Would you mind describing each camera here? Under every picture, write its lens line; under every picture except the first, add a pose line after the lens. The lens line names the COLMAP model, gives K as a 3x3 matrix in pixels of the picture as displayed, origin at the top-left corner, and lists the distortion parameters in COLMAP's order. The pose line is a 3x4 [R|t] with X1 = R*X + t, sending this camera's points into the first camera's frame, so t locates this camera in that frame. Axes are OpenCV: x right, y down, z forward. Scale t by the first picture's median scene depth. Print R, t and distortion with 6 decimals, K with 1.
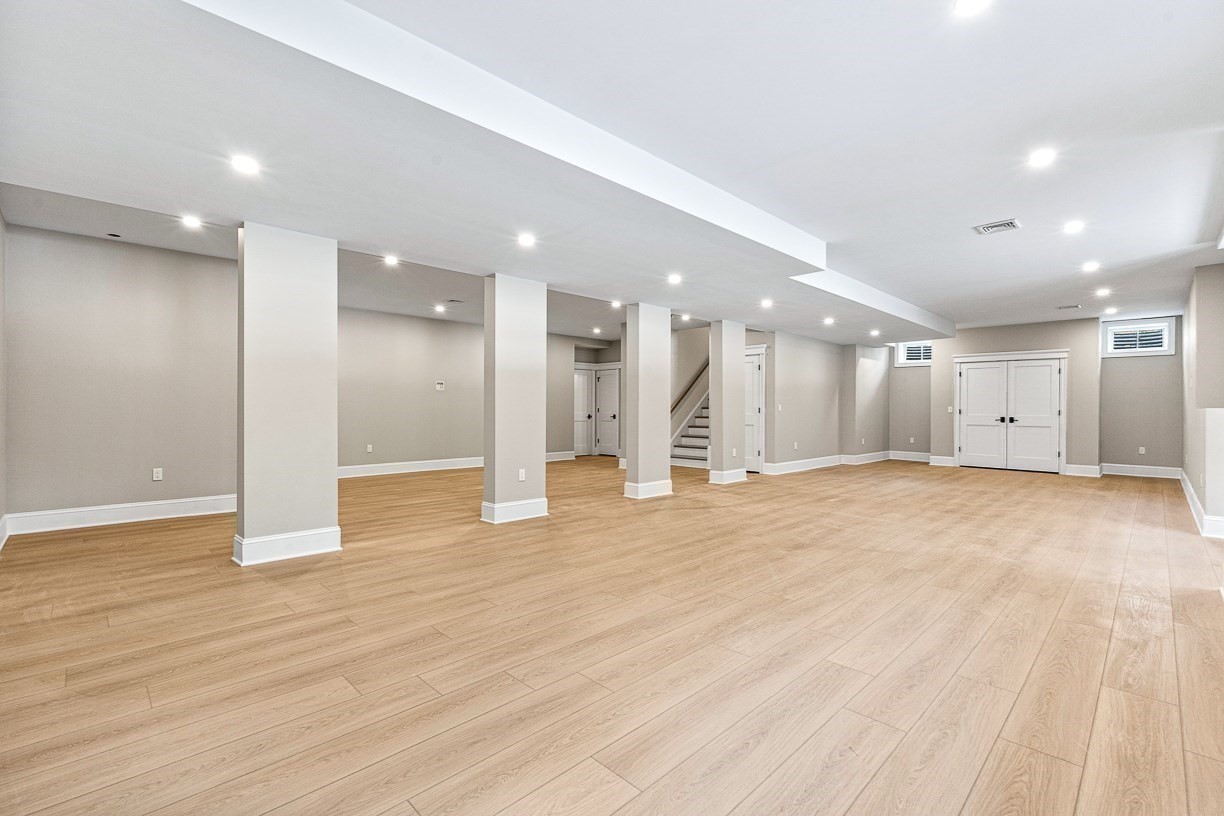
lens RADIAL K [[554.2, 0, 617.4], [0, 554.2, 411.0], [0, 0, 1]] dist [-0.005021, 0.000169]
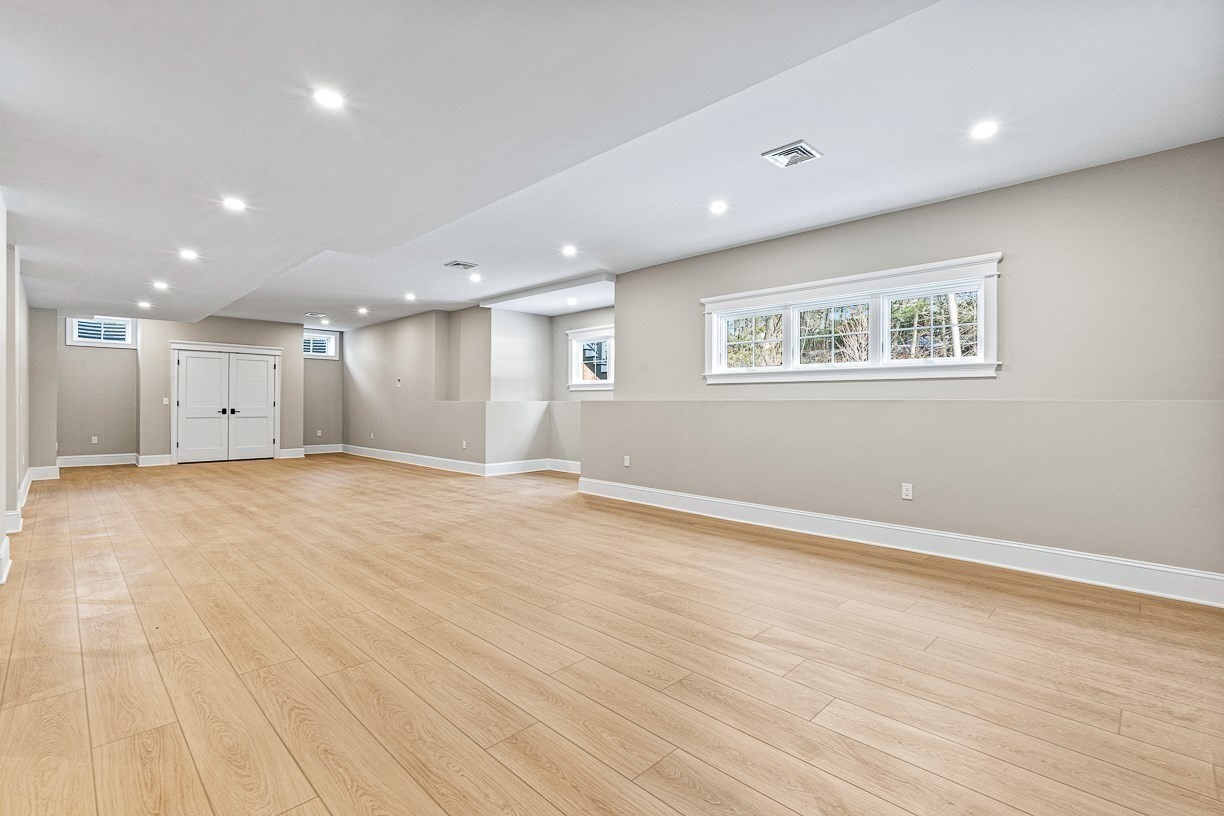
lens RADIAL K [[554.2, 0, 617.2], [0, 554.2, 401.7], [0, 0, 1]] dist [-0.005021, 0.000169]
pose [[-0.020974, -0.002230, 0.999778, -0.347468], [0.001549, 0.999996, 0.002263, -0.003155], [-0.999779, 0.001596, -0.020970, 0.341480]]
